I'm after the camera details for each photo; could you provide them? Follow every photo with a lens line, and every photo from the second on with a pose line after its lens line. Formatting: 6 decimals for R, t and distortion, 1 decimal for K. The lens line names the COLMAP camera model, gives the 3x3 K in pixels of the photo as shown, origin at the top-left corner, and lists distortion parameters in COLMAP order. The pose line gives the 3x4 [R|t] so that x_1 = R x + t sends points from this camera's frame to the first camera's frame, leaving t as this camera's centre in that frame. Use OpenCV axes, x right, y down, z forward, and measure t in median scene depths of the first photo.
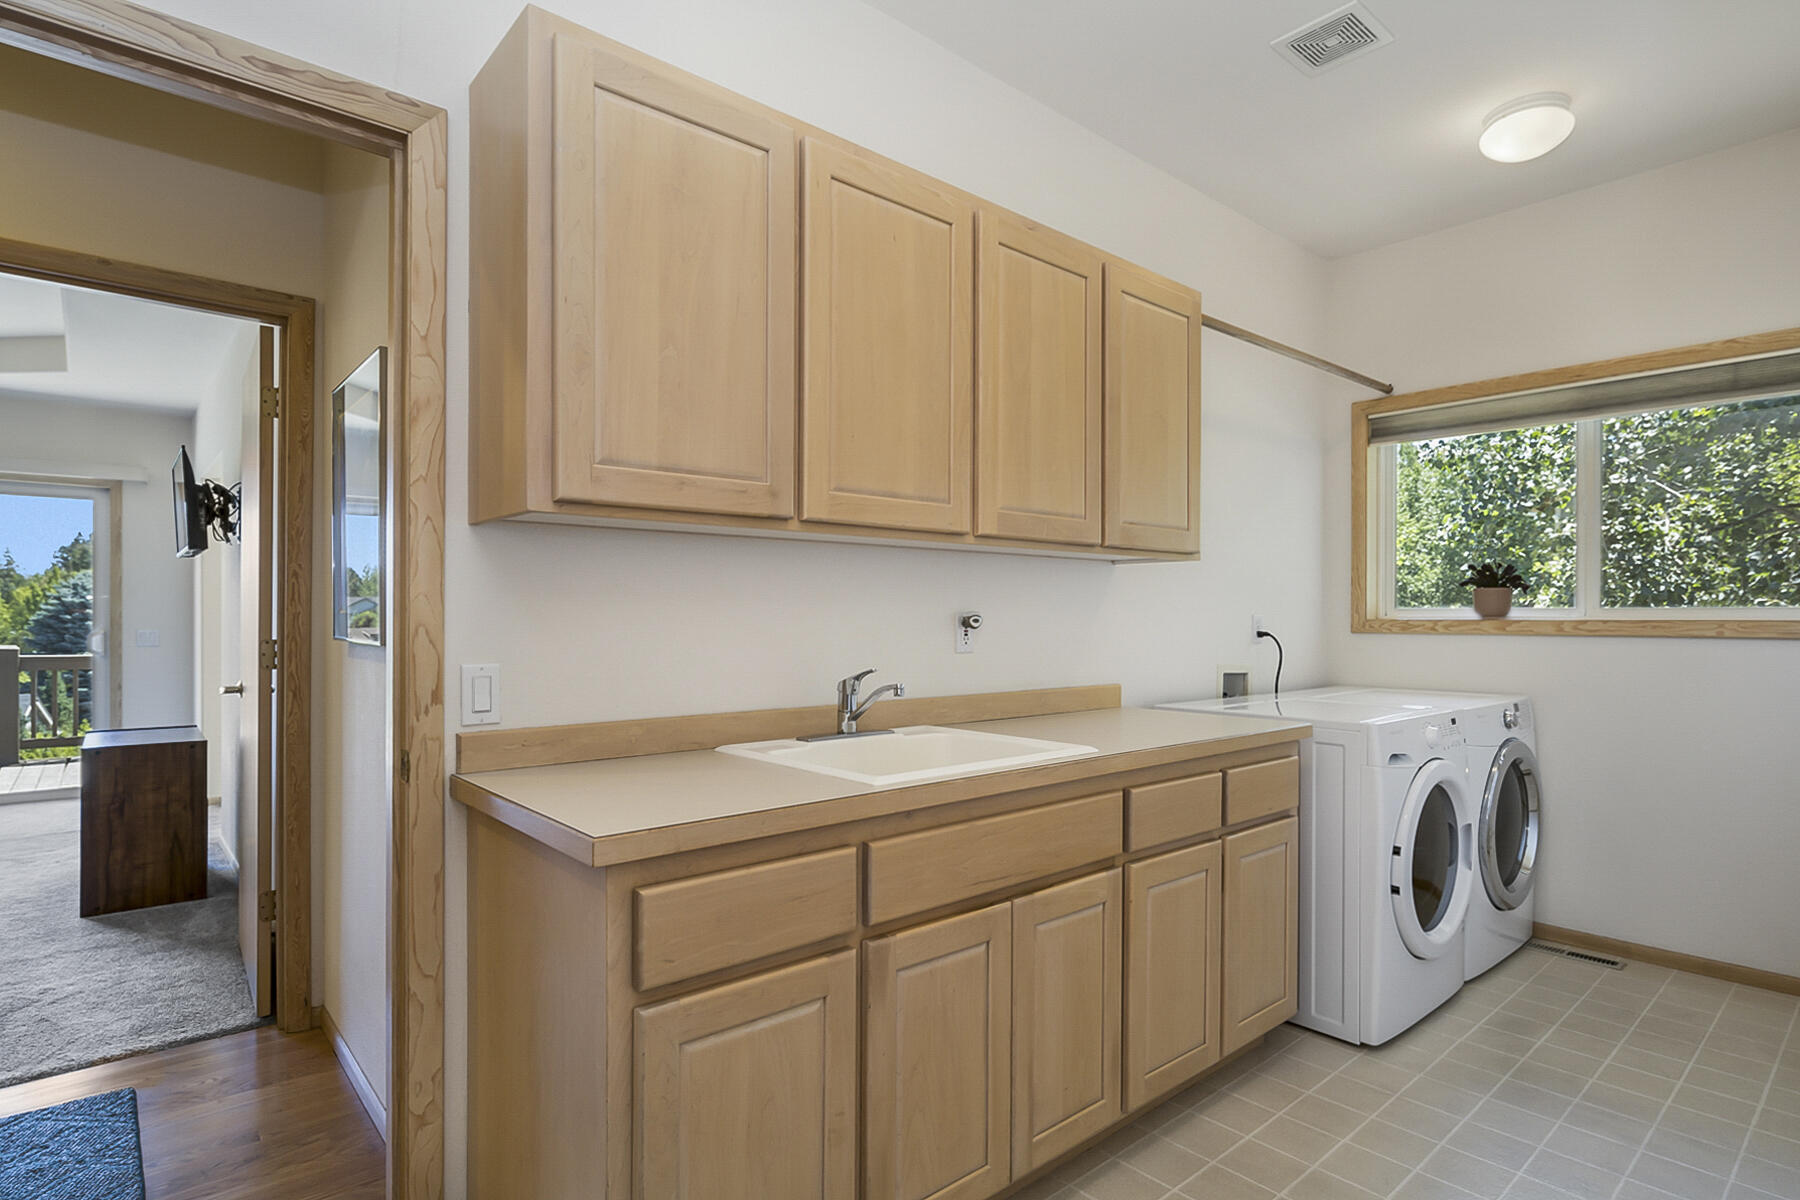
lens RADIAL K [[919.1, 0, 900.0], [0, 919.1, 600.0], [0, 0, 1]] dist [-0.001518, -0.000284]
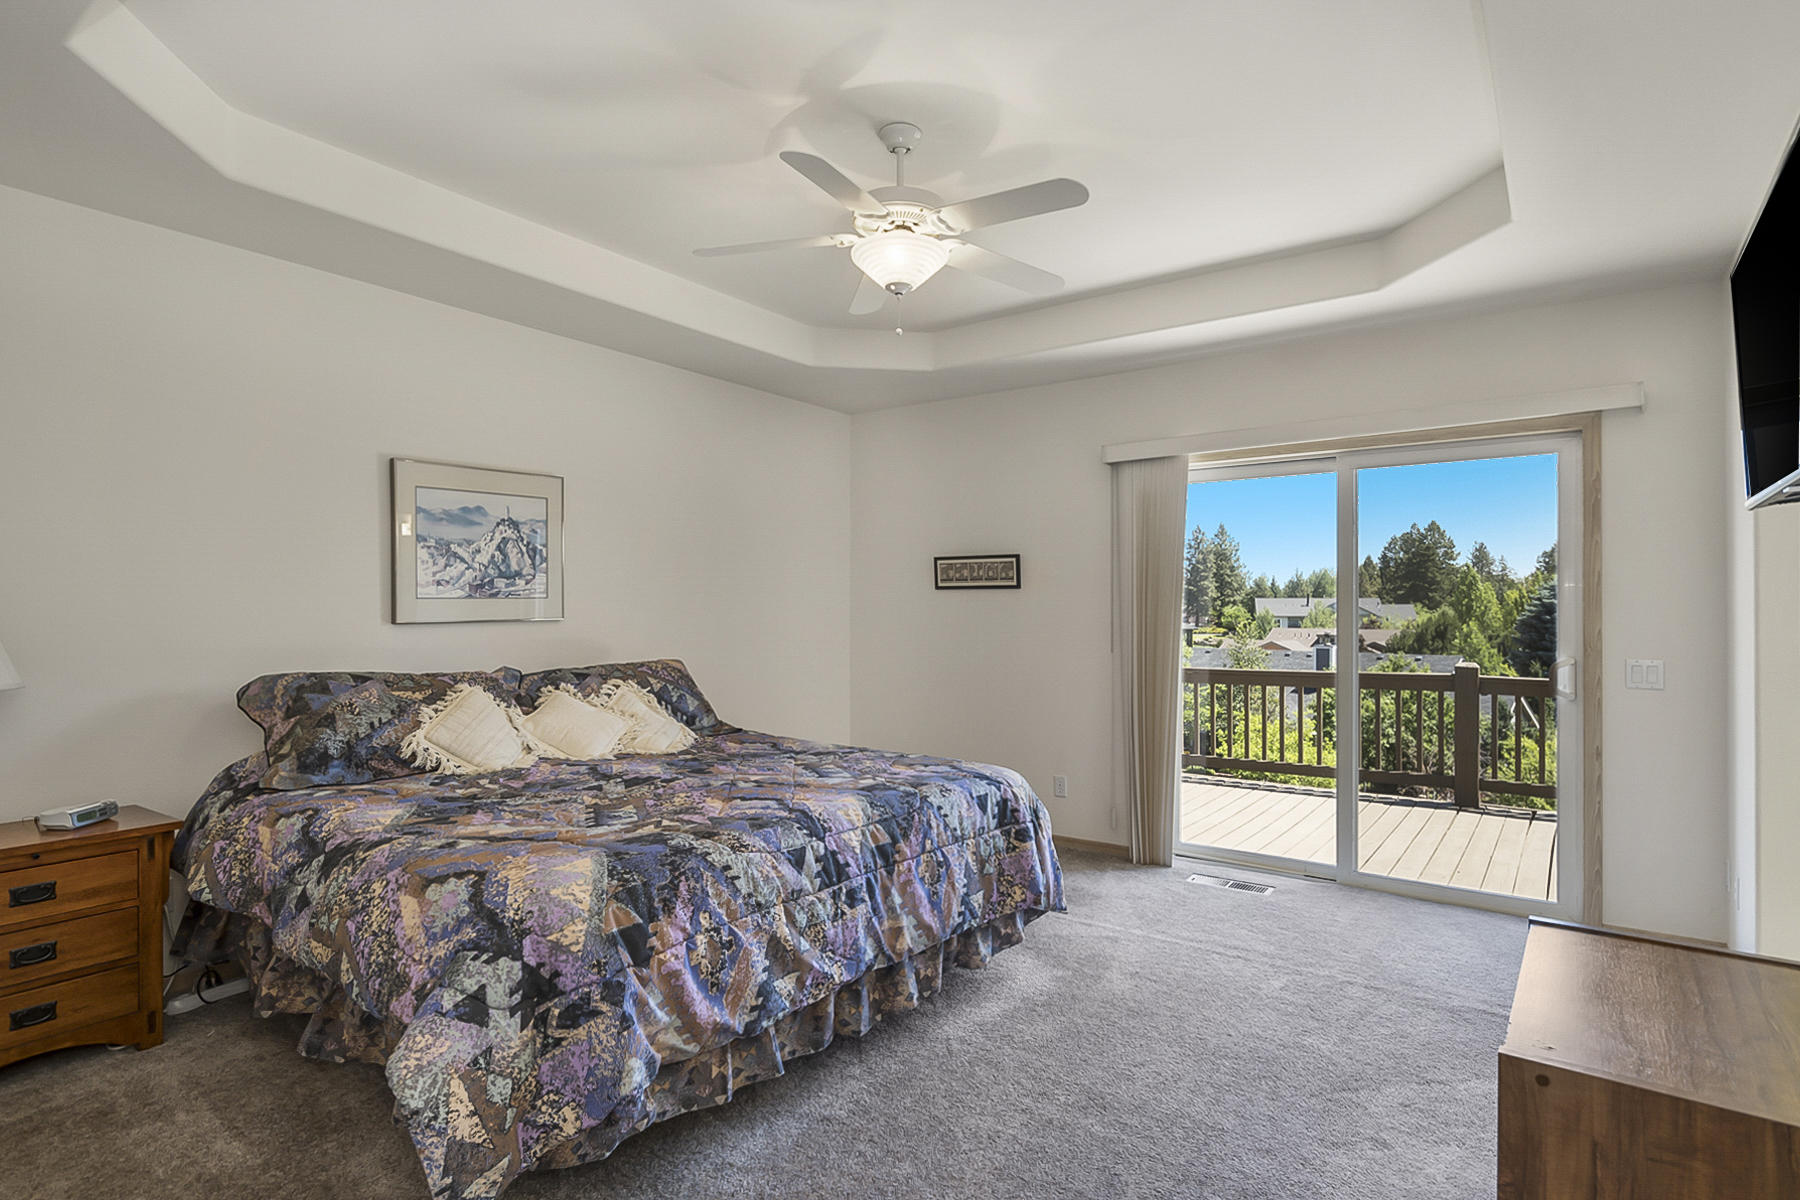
lens RADIAL K [[919.1, 0, 900.0], [0, 919.1, 600.0], [0, 0, 1]] dist [-0.001518, -0.000284]
pose [[0.216460, -0.002224, -0.976289, -0.067542], [0.001659, 0.999997, -0.001910, -0.001257], [0.976290, -0.001206, 0.216463, 0.079012]]
